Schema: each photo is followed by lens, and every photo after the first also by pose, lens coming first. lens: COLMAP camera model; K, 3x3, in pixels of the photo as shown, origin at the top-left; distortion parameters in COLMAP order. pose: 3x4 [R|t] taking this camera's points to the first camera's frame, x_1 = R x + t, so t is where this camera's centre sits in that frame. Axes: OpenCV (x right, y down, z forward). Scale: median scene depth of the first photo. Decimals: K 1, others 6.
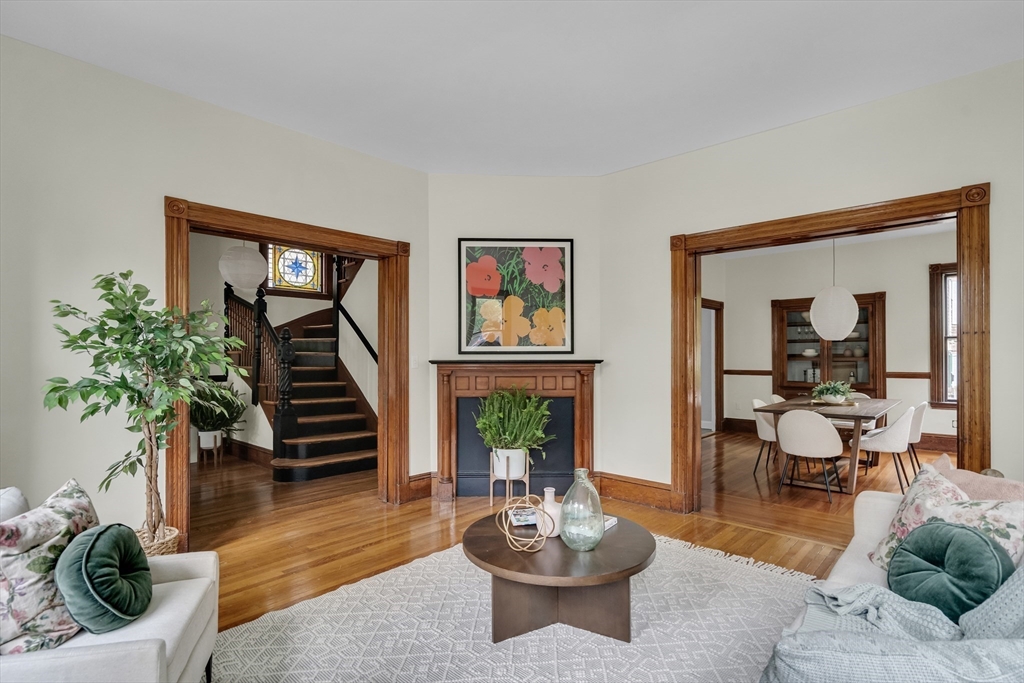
lens RADIAL K [[511.6, 0, 508.3], [0, 511.6, 350.9], [0, 0, 1]] dist [0.003339, 0.001078]
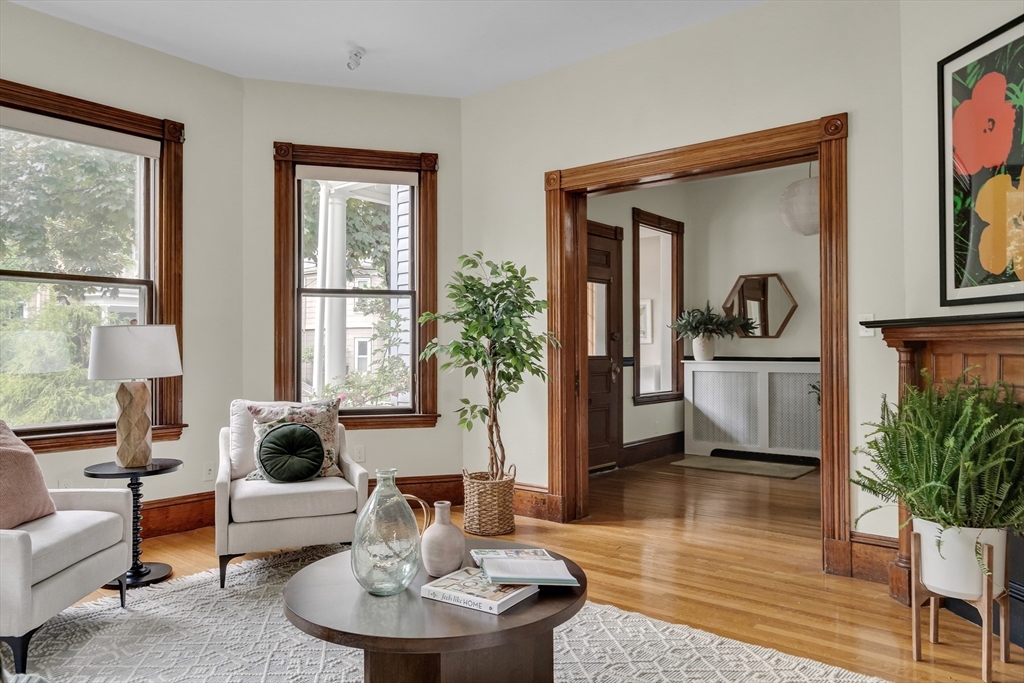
lens RADIAL K [[689.1, 0, 507.8], [0, 689.1, 340.7], [0, 0, 1]] dist [-0.001231, 0.007139]
pose [[0.070514, -0.007787, -0.997480, 0.346764], [0.011312, 0.999911, -0.007006, 0.025732], [0.997447, -0.010789, 0.070596, 0.377018]]
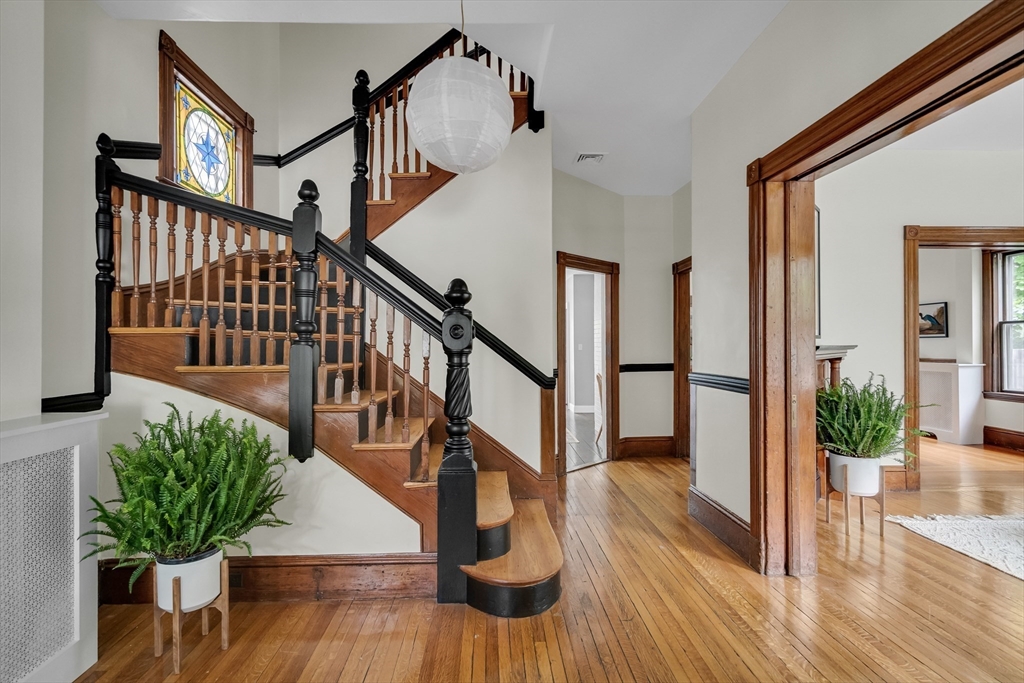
lens RADIAL K [[484.3, 0, 498.1], [0, 484.3, 340.5], [0, 0, 1]] dist [-0.000827, 0.000422]
pose [[0.710105, 0.006158, 0.704069, -0.587931], [-0.004035, 0.999981, -0.004676, 0.010366], [-0.704084, 0.000480, 0.710116, 0.544441]]
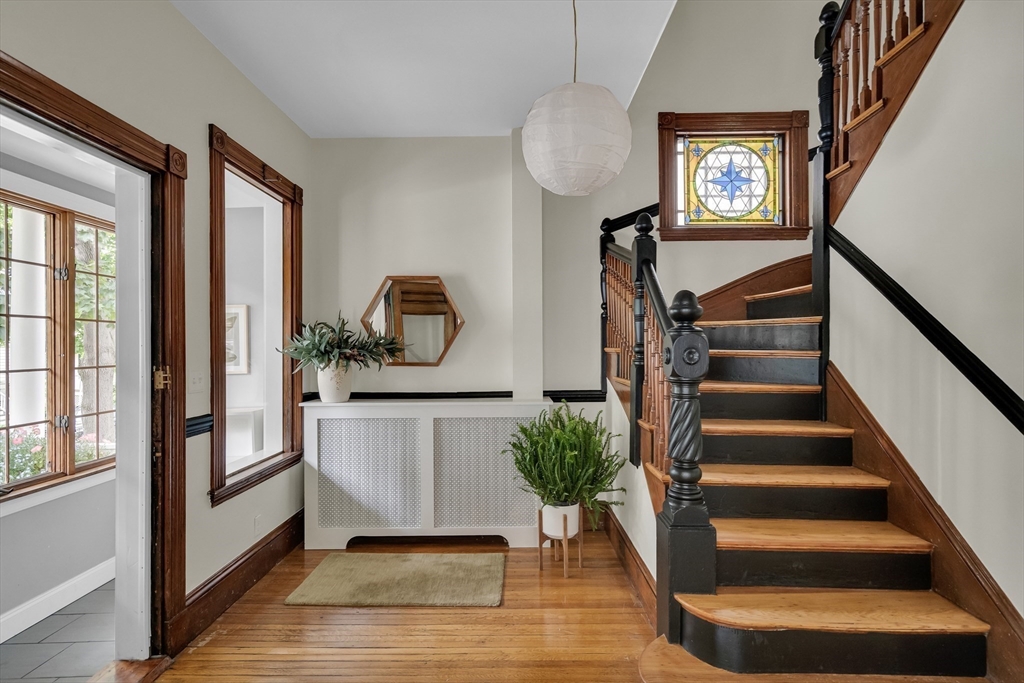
lens RADIAL K [[527.0, 0, 504.6], [0, 527.0, 343.5], [0, 0, 1]] dist [0.003457, -0.001192]
pose [[0.670934, -0.005483, -0.741497, -0.193666], [0.011602, 0.999928, 0.003104, -0.006829], [0.741426, -0.010686, 0.670950, 0.526908]]
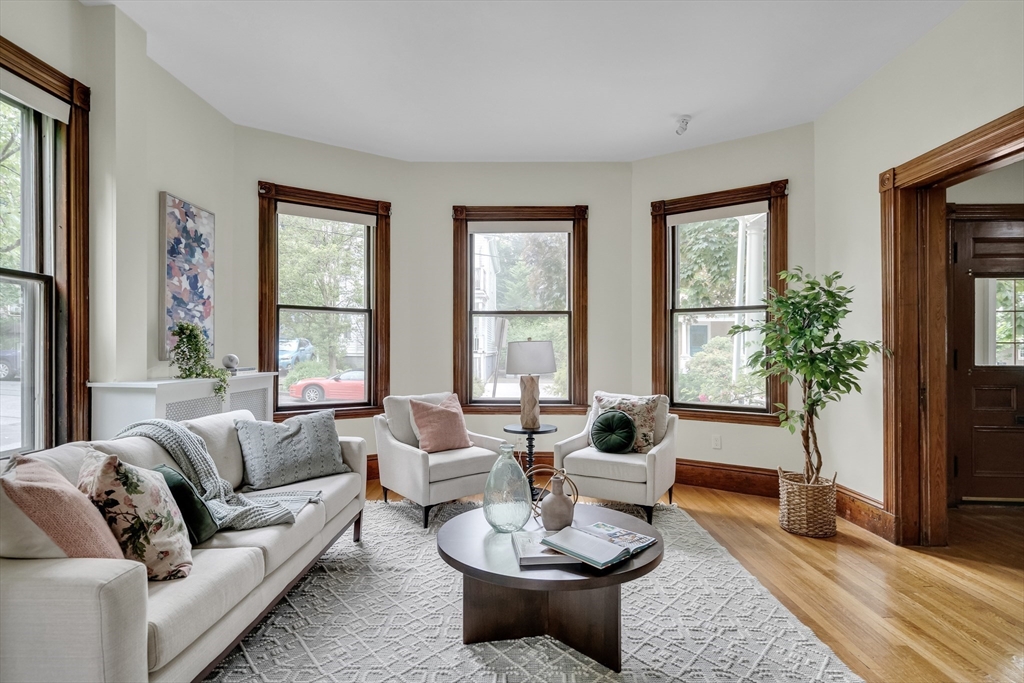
lens RADIAL K [[527.0, 0, 515.3], [0, 527.0, 350.2], [0, 0, 1]] dist [0.003457, -0.001192]
pose [[-0.734789, 0.002289, -0.678292, 0.265141], [0.007963, 0.999955, -0.005252, 0.021618], [0.678249, -0.009261, -0.734774, 0.588398]]
